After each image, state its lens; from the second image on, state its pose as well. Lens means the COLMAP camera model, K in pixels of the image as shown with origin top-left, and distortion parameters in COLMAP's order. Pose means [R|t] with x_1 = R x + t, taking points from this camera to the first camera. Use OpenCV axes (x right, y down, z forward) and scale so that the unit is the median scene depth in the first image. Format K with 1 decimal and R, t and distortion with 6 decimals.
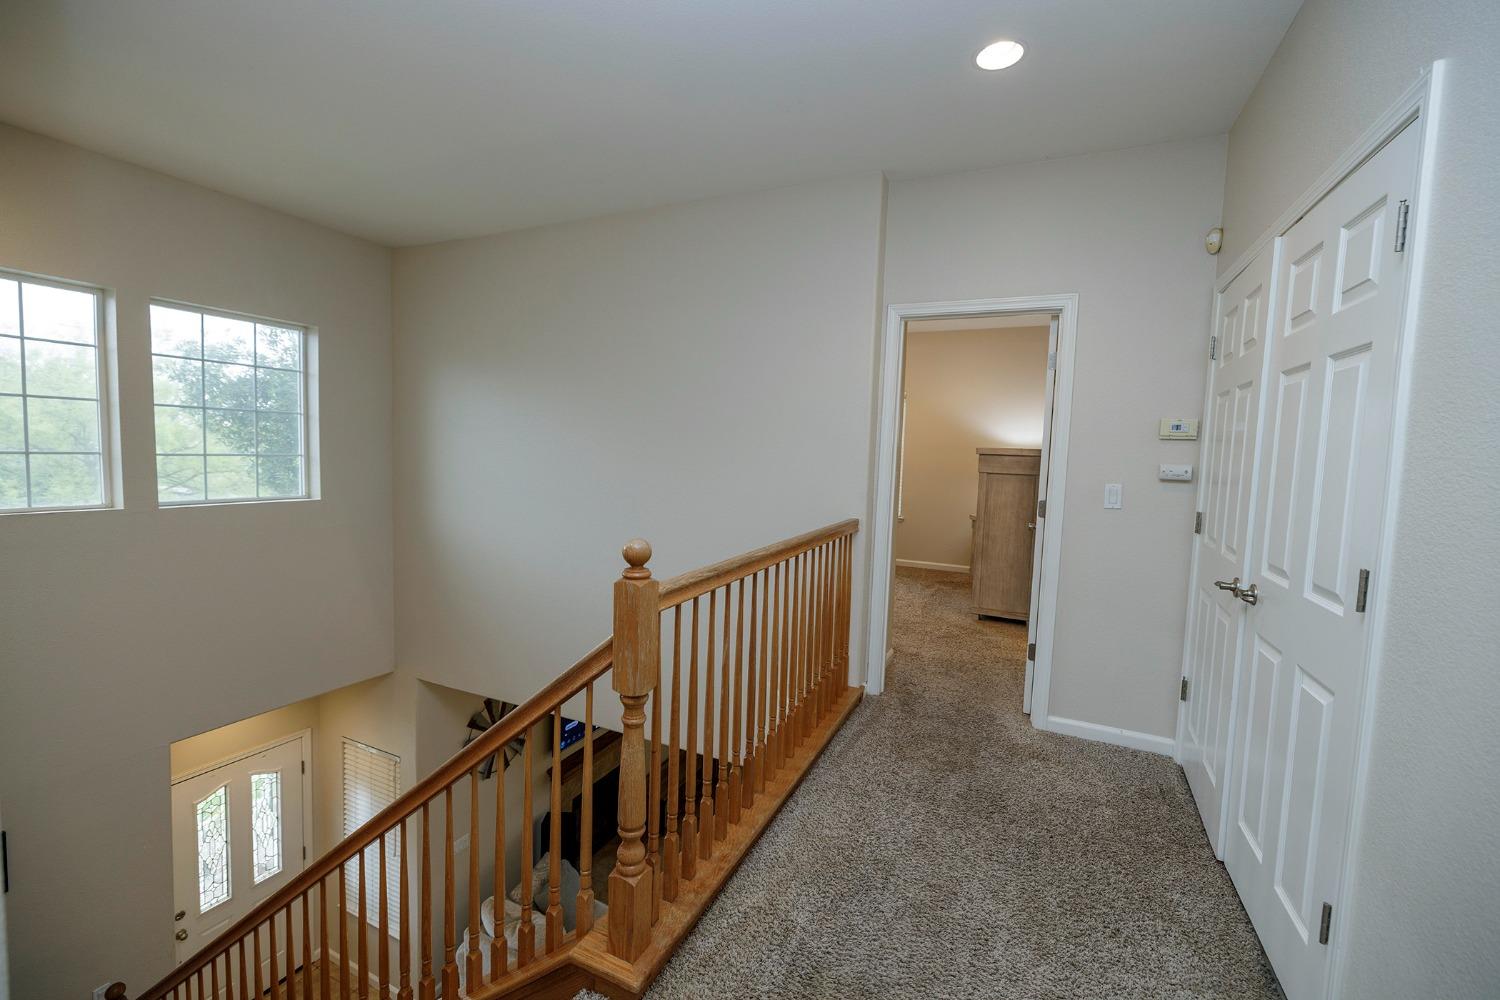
lens RADIAL K [[625.1, 0, 747.2], [0, 625.1, 497.5], [0, 0, 1]] dist [-0.000579, 0.000618]
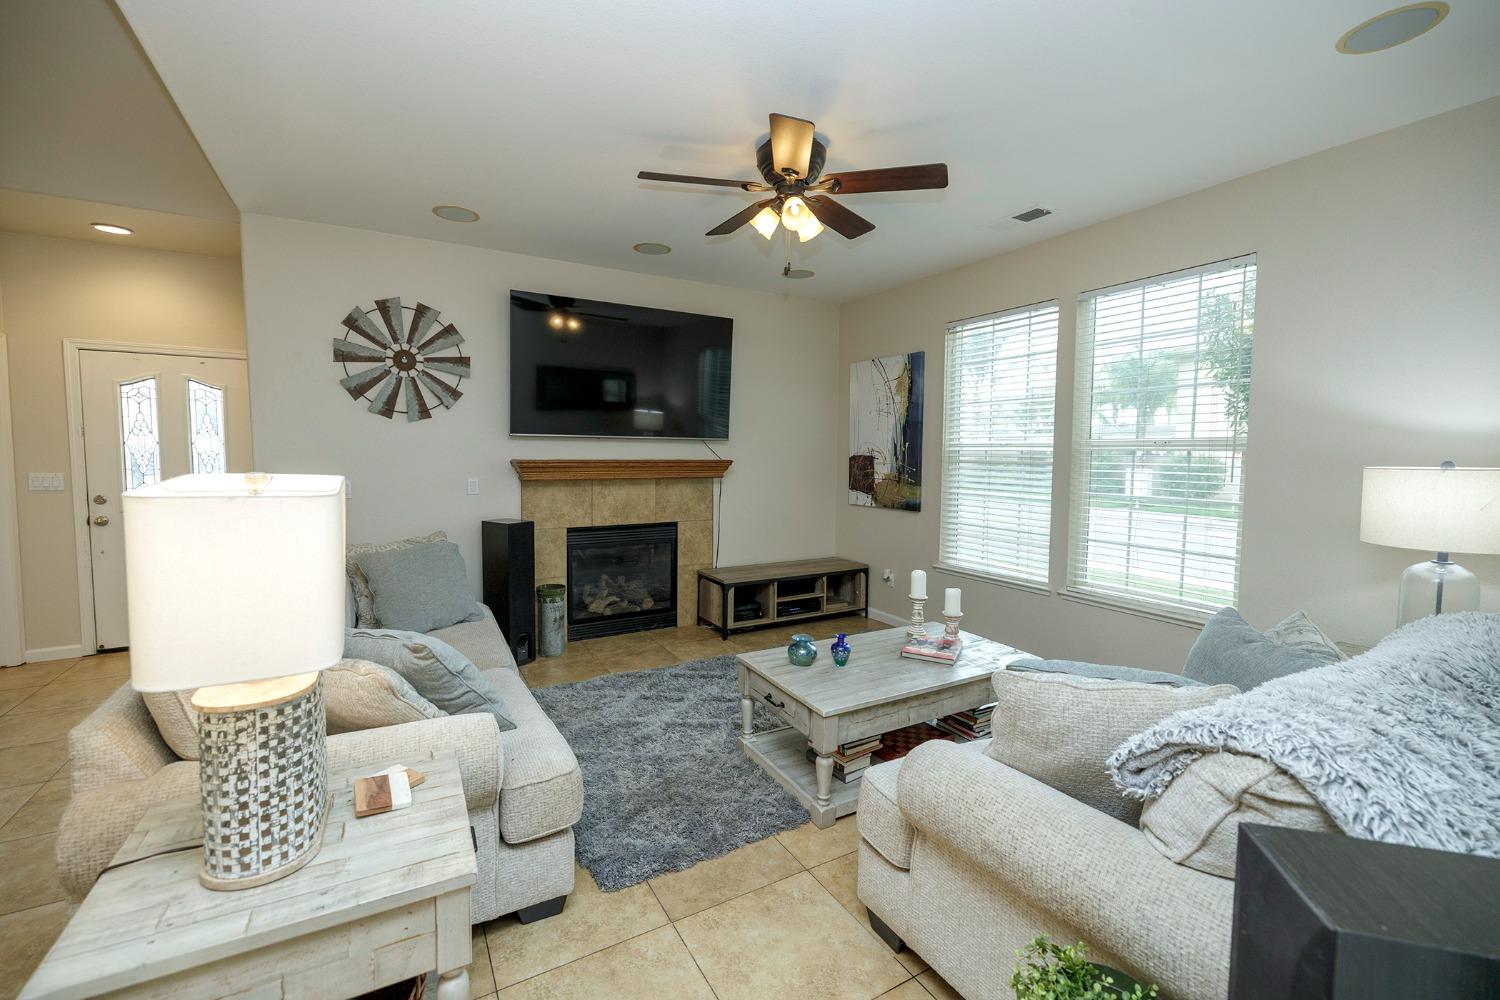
lens RADIAL K [[625.1, 0, 748.3], [0, 625.1, 496.2], [0, 0, 1]] dist [-0.000579, 0.000618]
pose [[0.816507, 0.011524, -0.577221, 0.342526], [-0.022245, 0.999686, -0.011508, 0.554133], [0.576907, 0.022236, 0.816507, 0.678697]]
